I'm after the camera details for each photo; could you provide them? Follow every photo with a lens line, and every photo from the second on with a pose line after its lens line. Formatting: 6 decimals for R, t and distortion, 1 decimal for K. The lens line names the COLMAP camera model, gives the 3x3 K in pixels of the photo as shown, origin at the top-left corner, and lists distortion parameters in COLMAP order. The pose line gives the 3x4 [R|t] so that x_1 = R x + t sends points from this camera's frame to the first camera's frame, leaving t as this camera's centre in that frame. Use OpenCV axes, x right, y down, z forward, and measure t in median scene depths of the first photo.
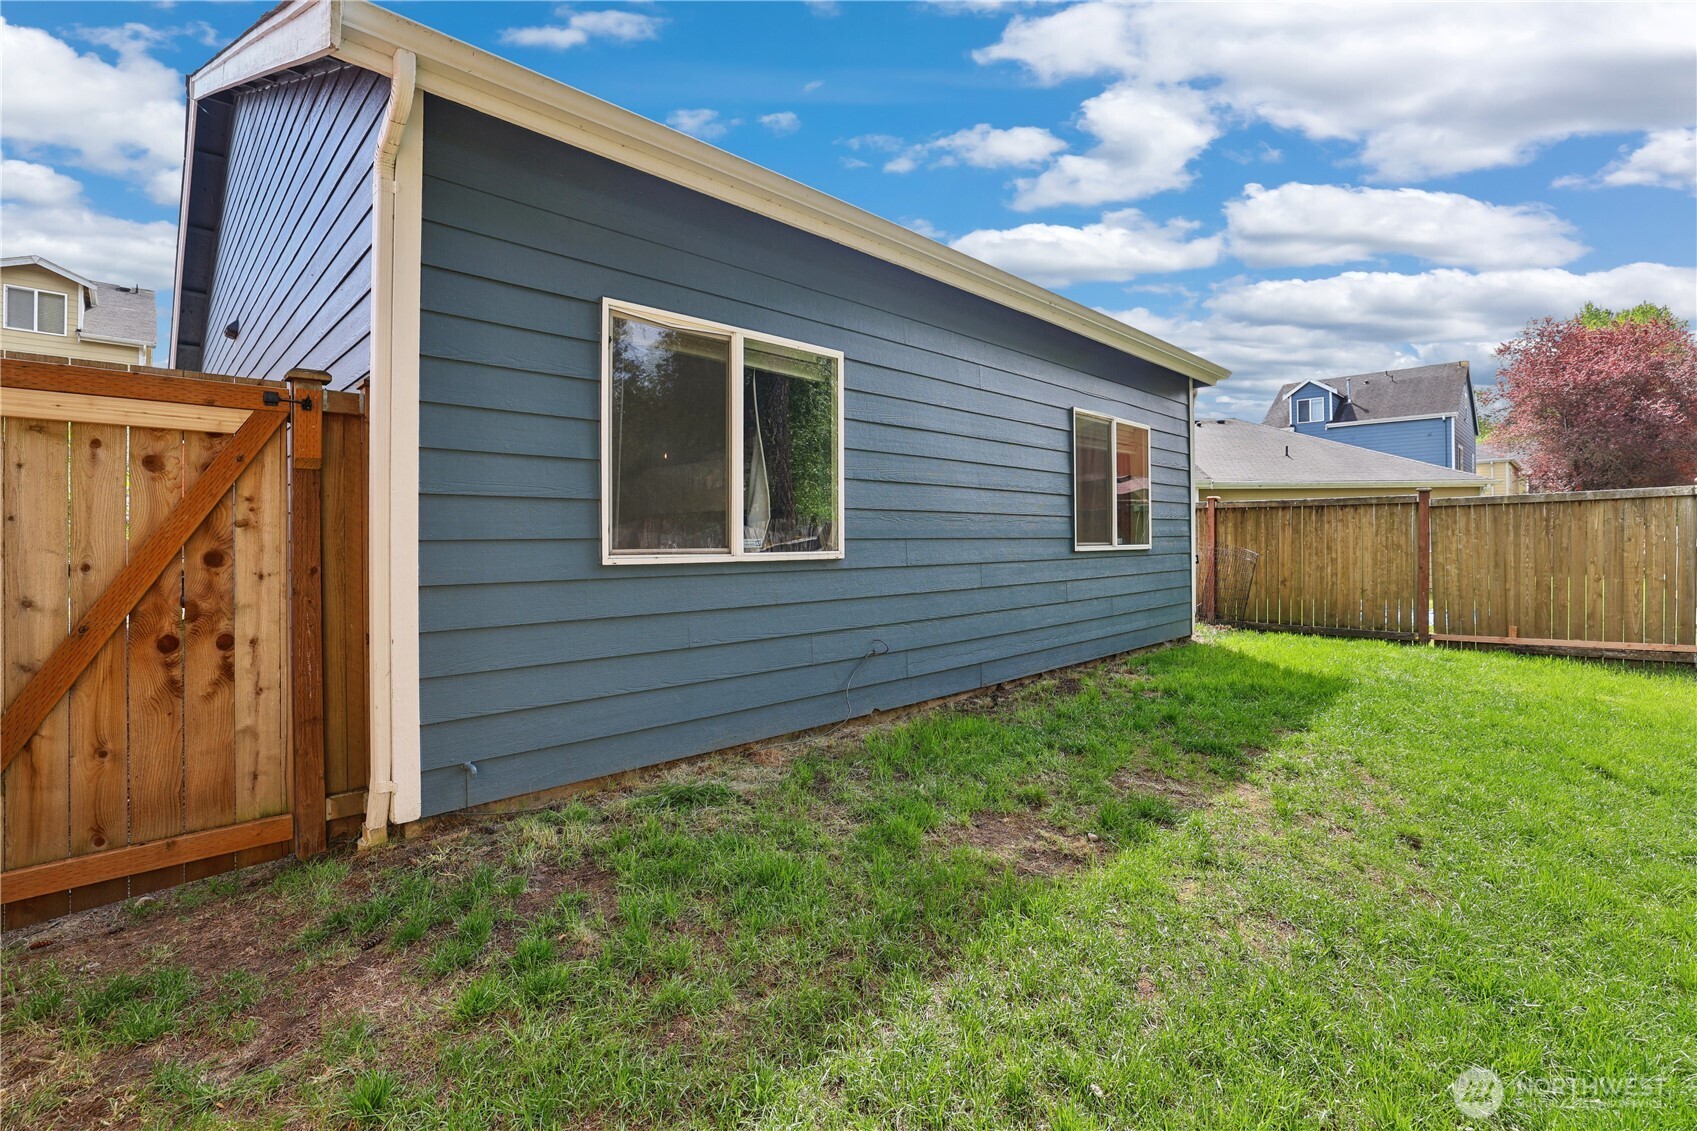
lens RADIAL K [[777.2, 0, 847.6], [0, 777.2, 548.7], [0, 0, 1]] dist [-0.054602, 0.020500]
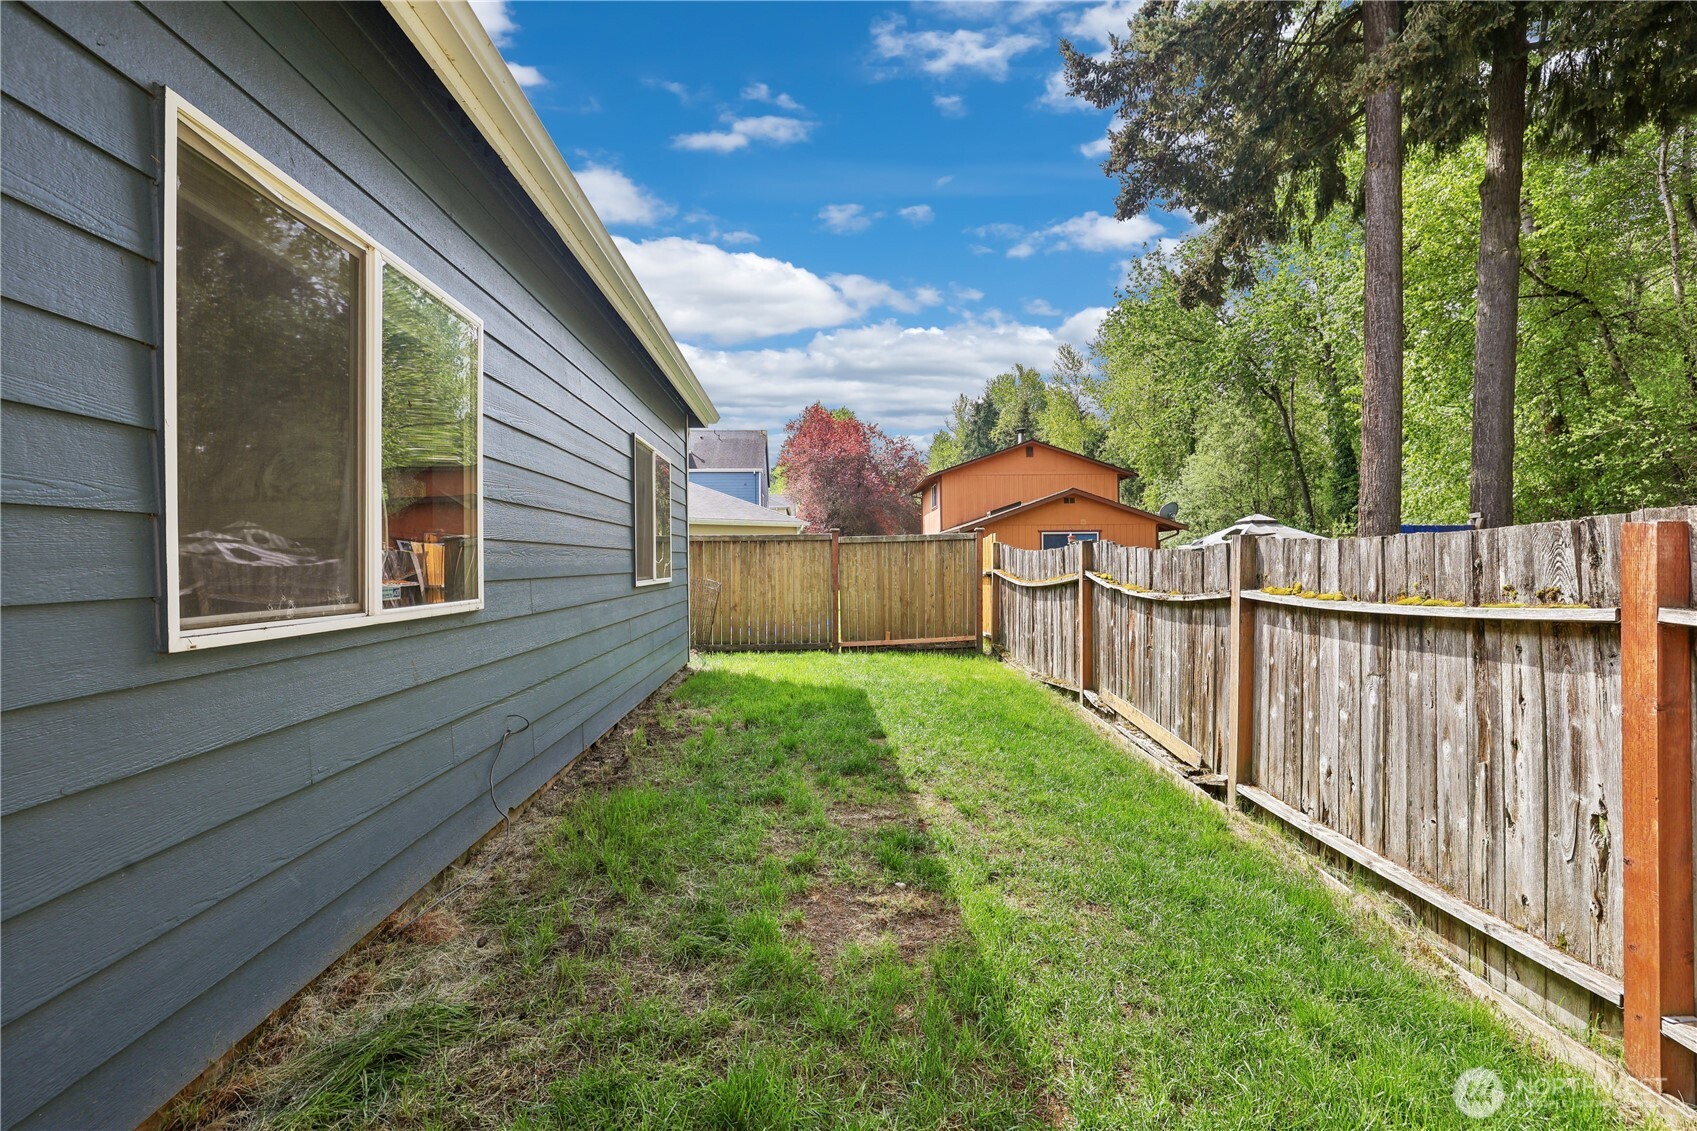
lens RADIAL K [[739.3, 0, 839.8], [0, 739.3, 556.9], [0, 0, 1]] dist [-0.049967, 0.018005]
pose [[0.646806, 0.001850, 0.762652, -0.227287], [0.016794, 0.999720, -0.016668, -0.013805], [-0.762469, 0.023588, 0.646594, 0.233336]]
